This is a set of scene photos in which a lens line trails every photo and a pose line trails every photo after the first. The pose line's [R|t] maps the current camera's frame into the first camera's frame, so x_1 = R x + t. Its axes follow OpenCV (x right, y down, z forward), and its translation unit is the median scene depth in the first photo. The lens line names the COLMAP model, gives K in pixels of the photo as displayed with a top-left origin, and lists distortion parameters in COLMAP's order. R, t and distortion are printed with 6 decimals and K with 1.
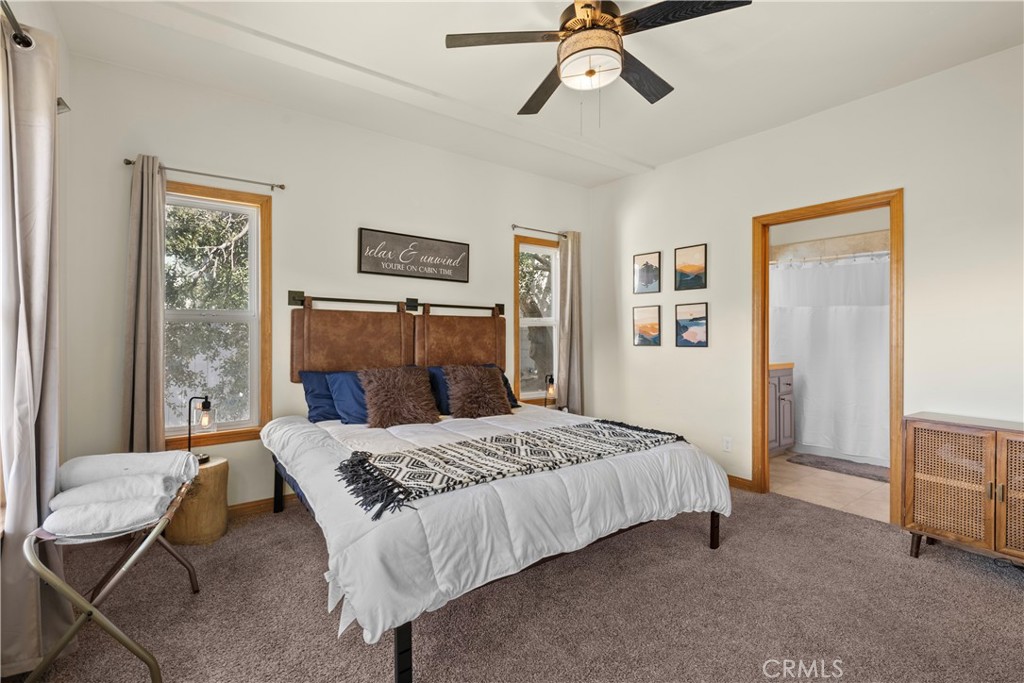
lens RADIAL K [[461.1, 0, 508.6], [0, 461.1, 333.2], [0, 0, 1]] dist [-0.000487, 0.001034]
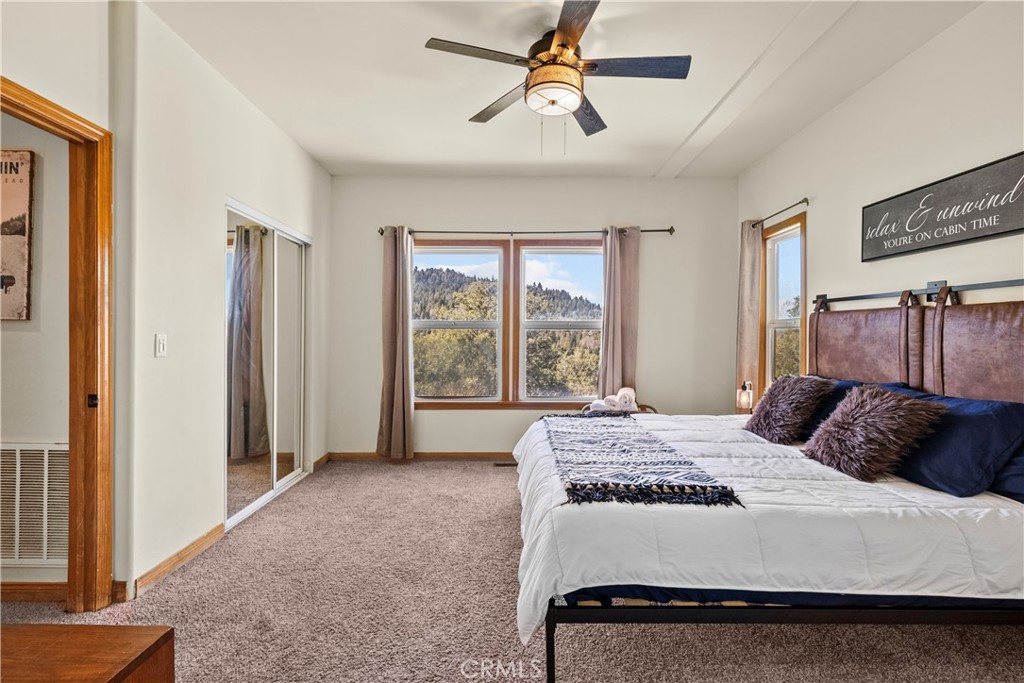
lens RADIAL K [[461.1, 0, 504.3], [0, 461.1, 334.1], [0, 0, 1]] dist [-0.000487, 0.001034]
pose [[-0.594817, -0.011199, -0.803783, 0.674259], [-0.008543, 0.999935, -0.007610, 0.006847], [0.803815, 0.002340, -0.594874, 0.930222]]
